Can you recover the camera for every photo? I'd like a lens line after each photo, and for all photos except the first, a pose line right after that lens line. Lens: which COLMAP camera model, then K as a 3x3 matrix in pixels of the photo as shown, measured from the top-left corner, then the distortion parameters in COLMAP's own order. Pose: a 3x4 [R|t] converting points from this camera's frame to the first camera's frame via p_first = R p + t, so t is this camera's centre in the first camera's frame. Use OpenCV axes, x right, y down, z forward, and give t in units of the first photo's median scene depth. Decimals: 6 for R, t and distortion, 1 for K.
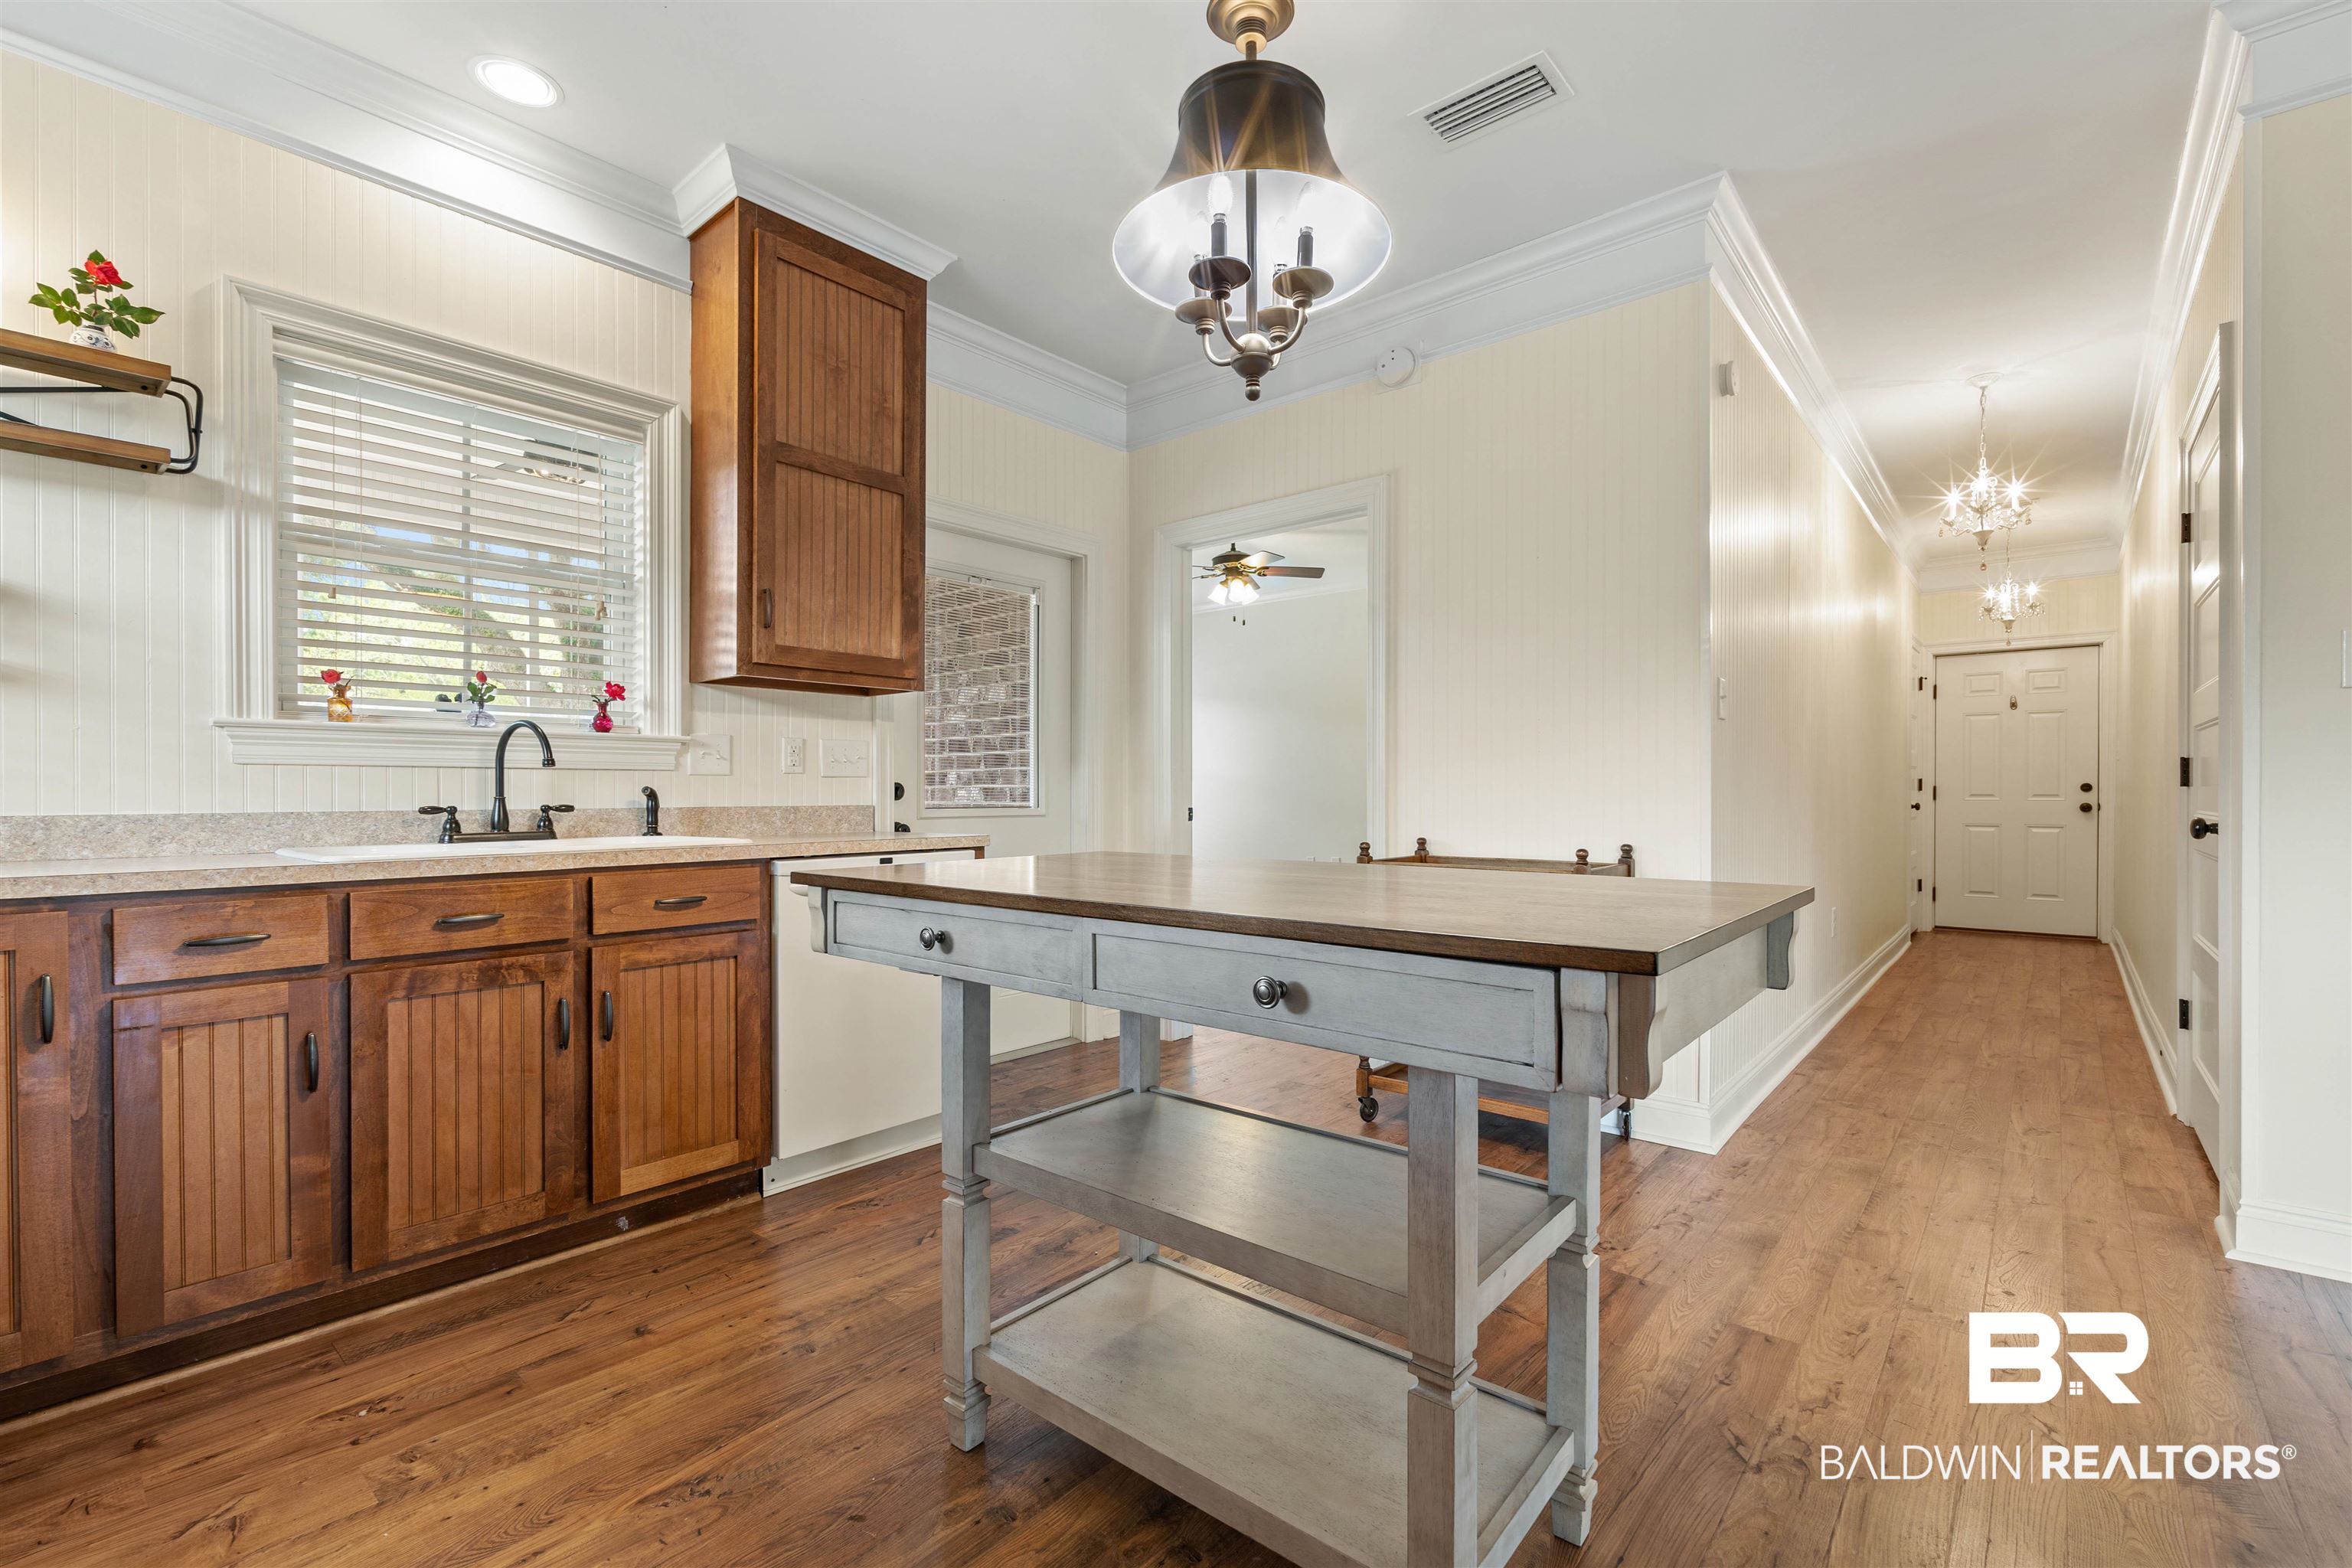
lens RADIAL K [[1026.7, 0, 1180.9], [0, 1026.7, 799.6], [0, 0, 1]] dist [-0.002796, -0.000128]
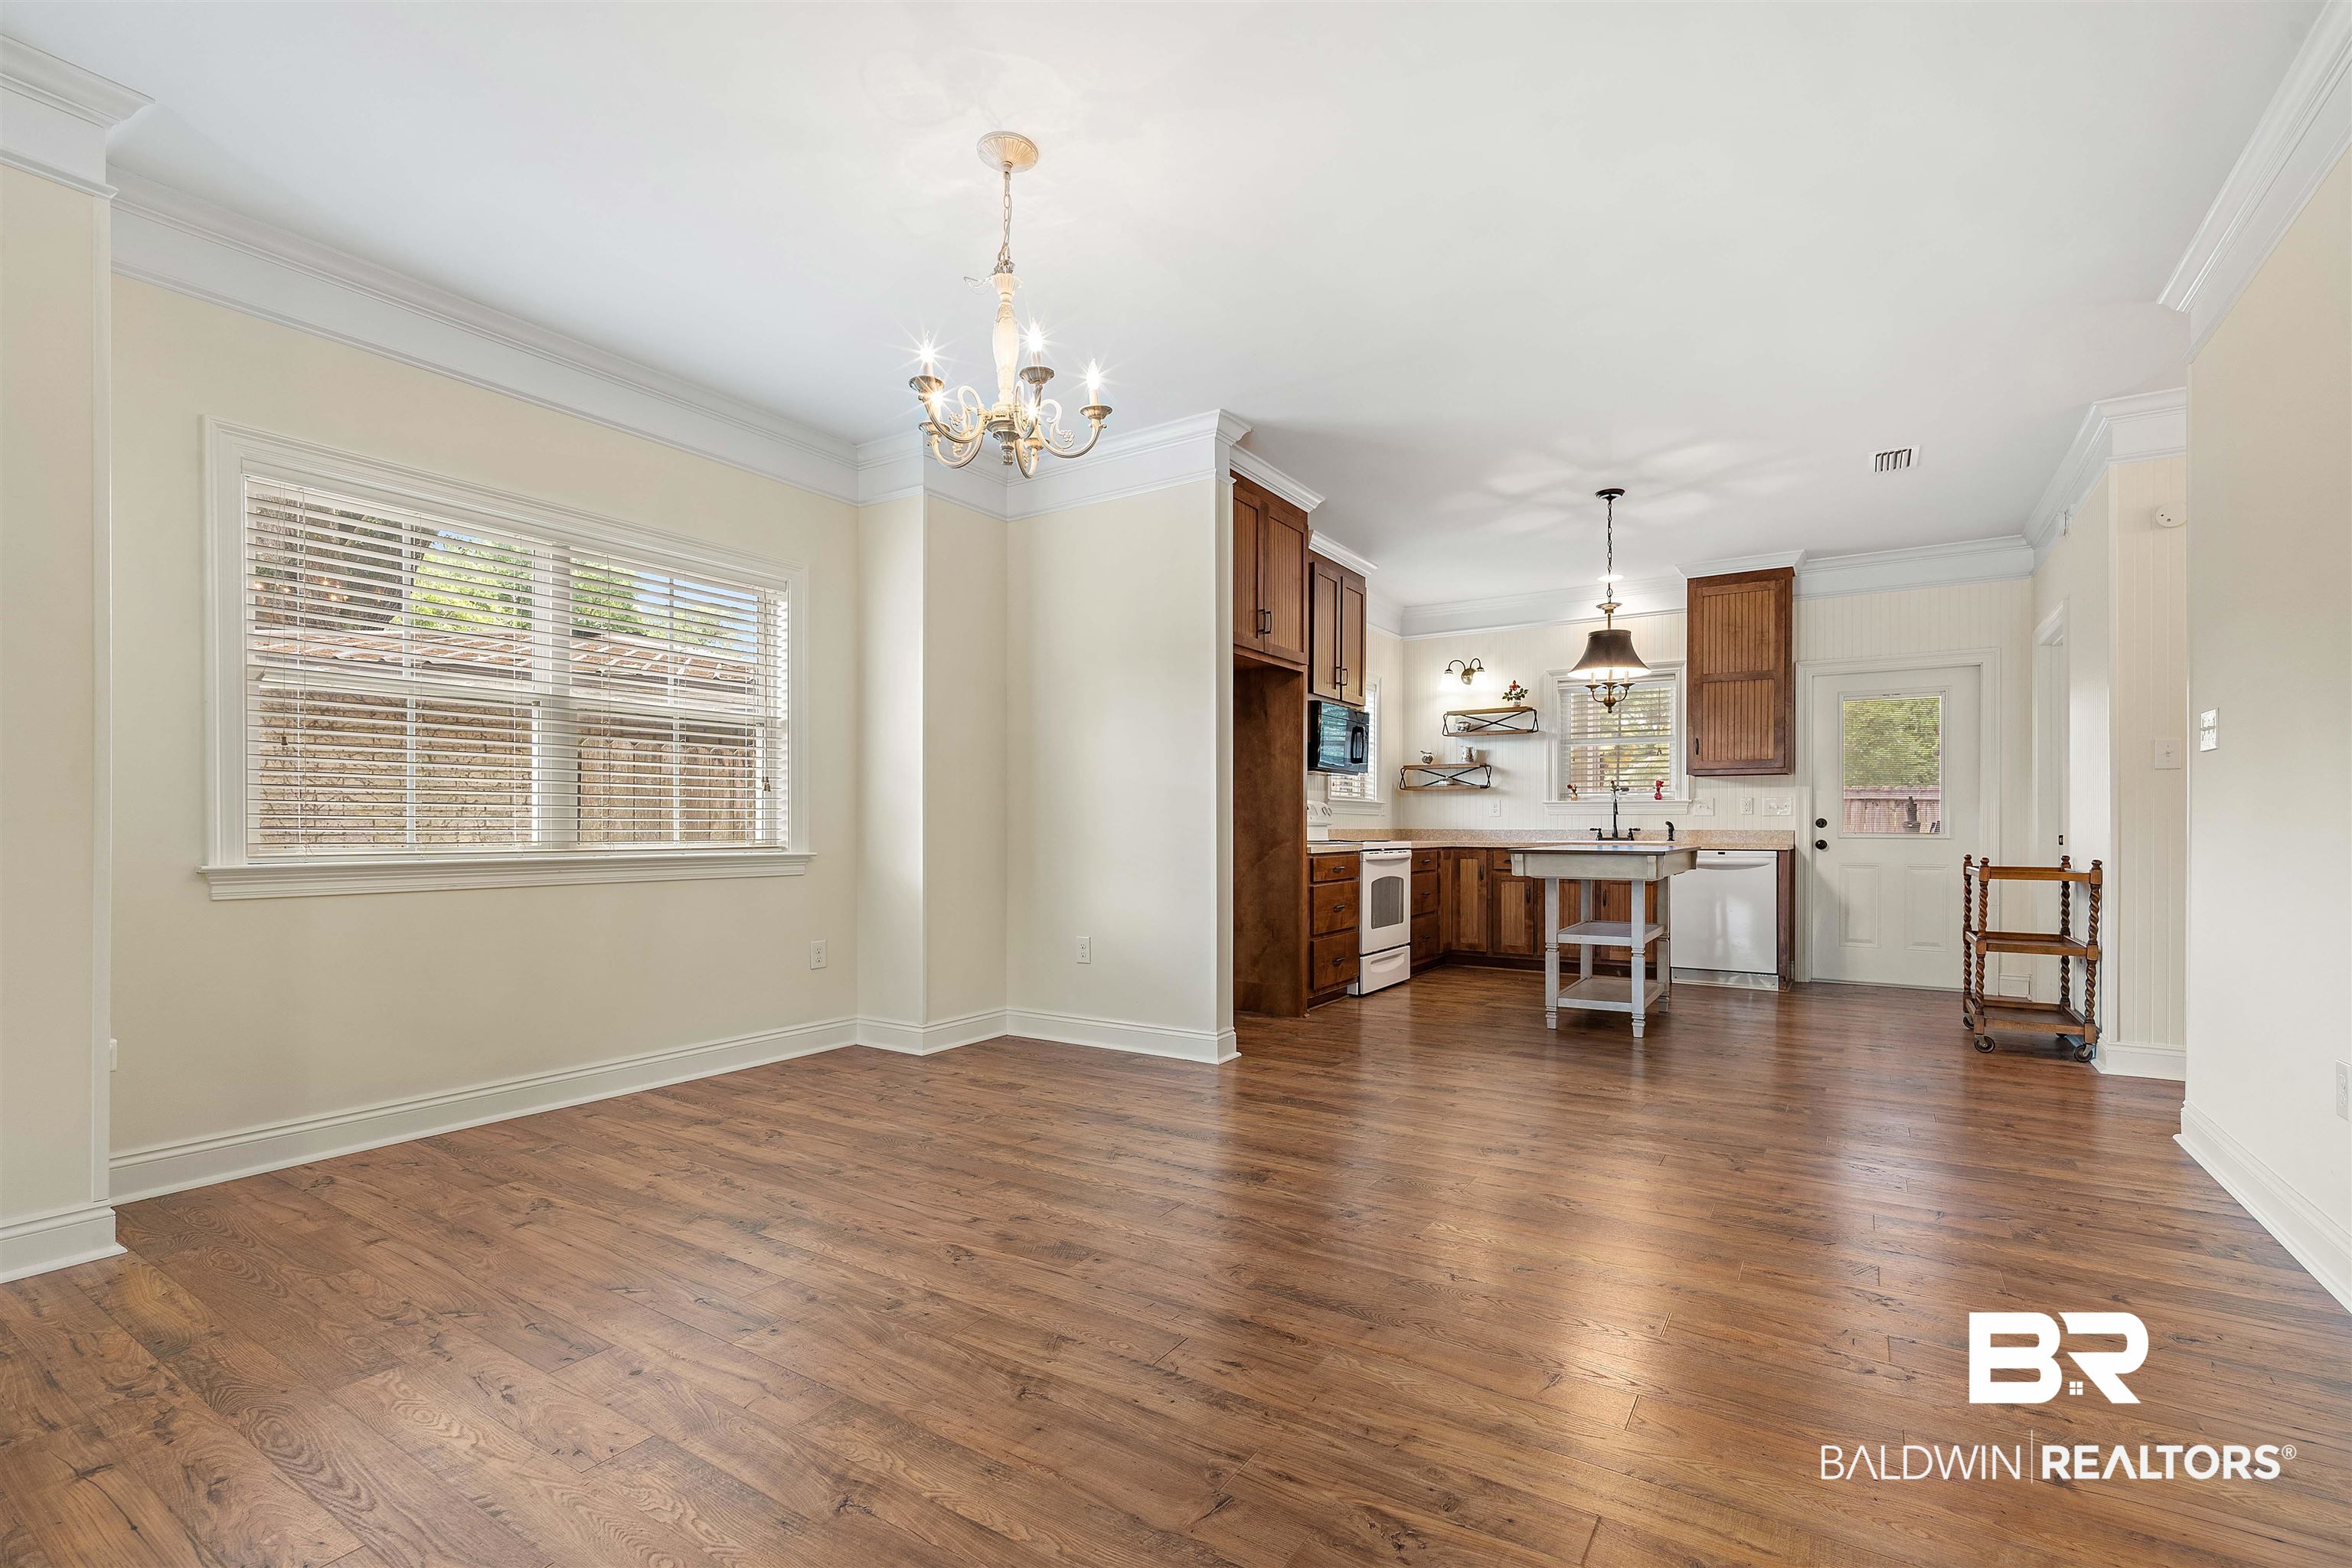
lens RADIAL K [[1026.7, 0, 1205.8], [0, 1026.7, 826.0], [0, 0, 1]] dist [-0.002796, -0.000128]
pose [[0.145219, 0.002173, -0.989397, 1.933418], [-0.005855, 0.999982, 0.001337, 0.002279], [0.989382, 0.005599, 0.145229, -0.516312]]
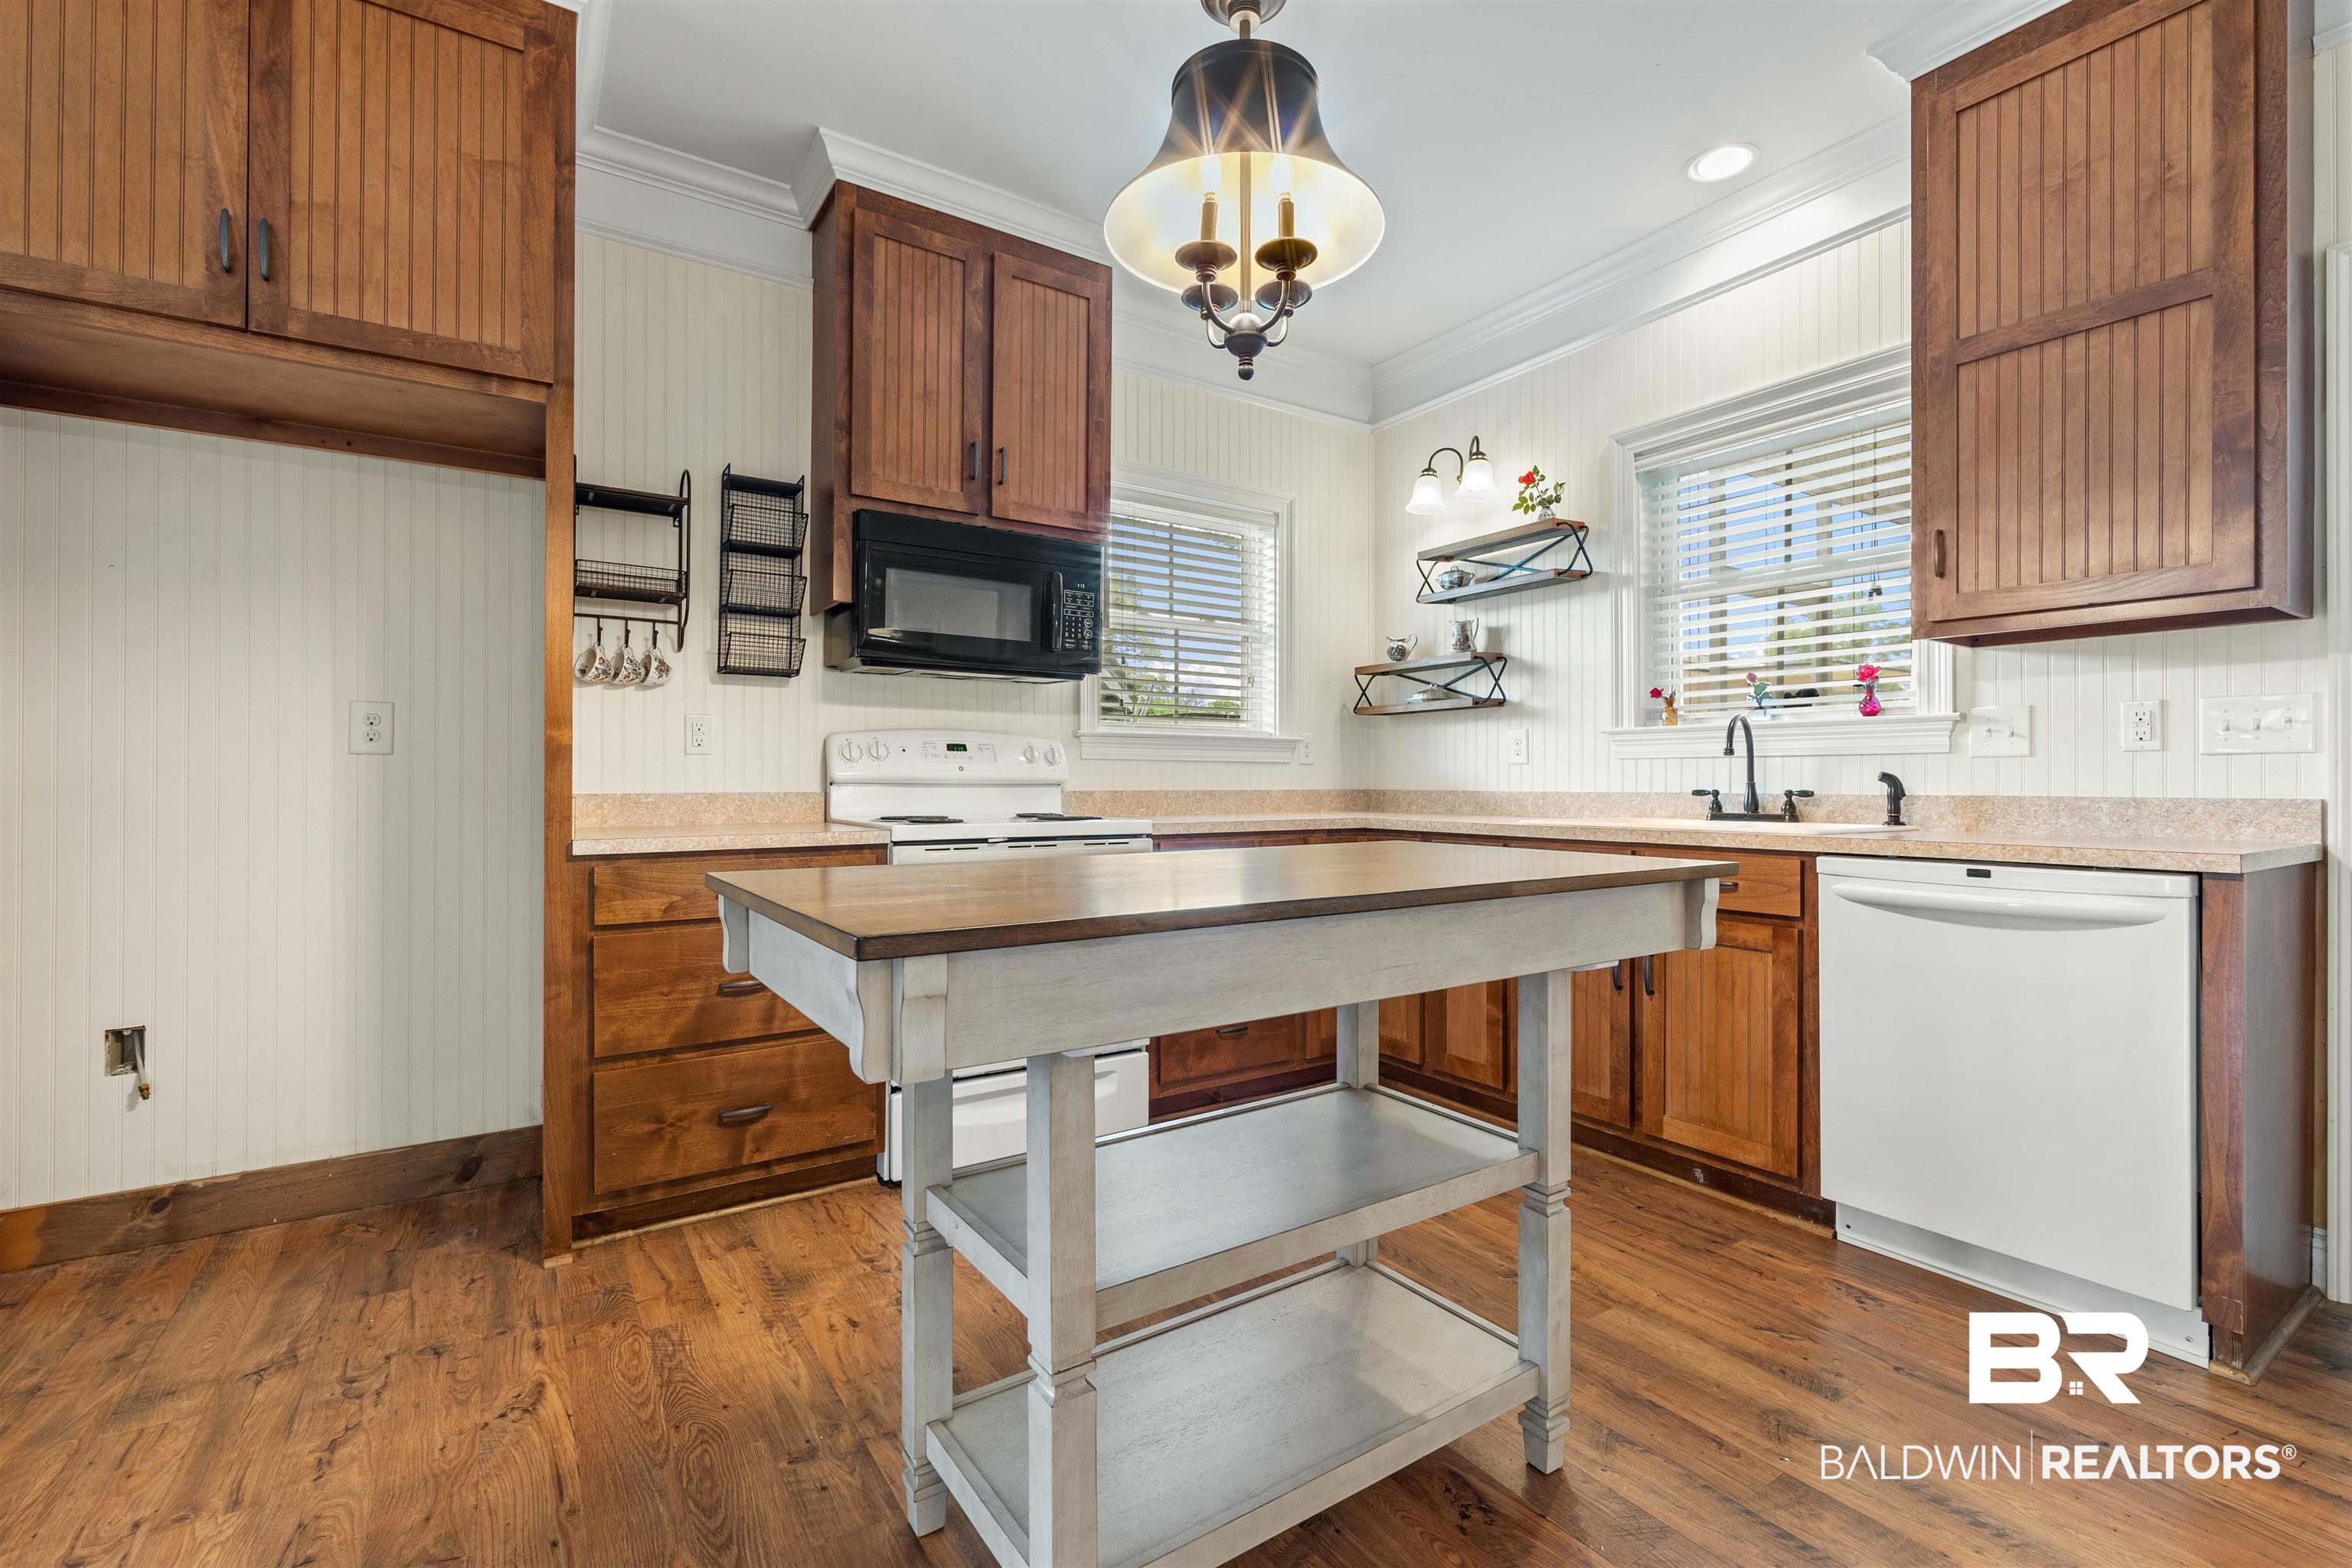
lens RADIAL K [[1026.7, 0, 1180.7], [0, 1026.7, 773.2], [0, 0, 1]] dist [-0.002796, -0.000128]
pose [[-0.275115, -0.003513, -0.961405, 0.589773], [-0.003346, 0.999991, -0.002697, -0.007637], [0.961406, 0.002475, -0.275124, 0.692776]]
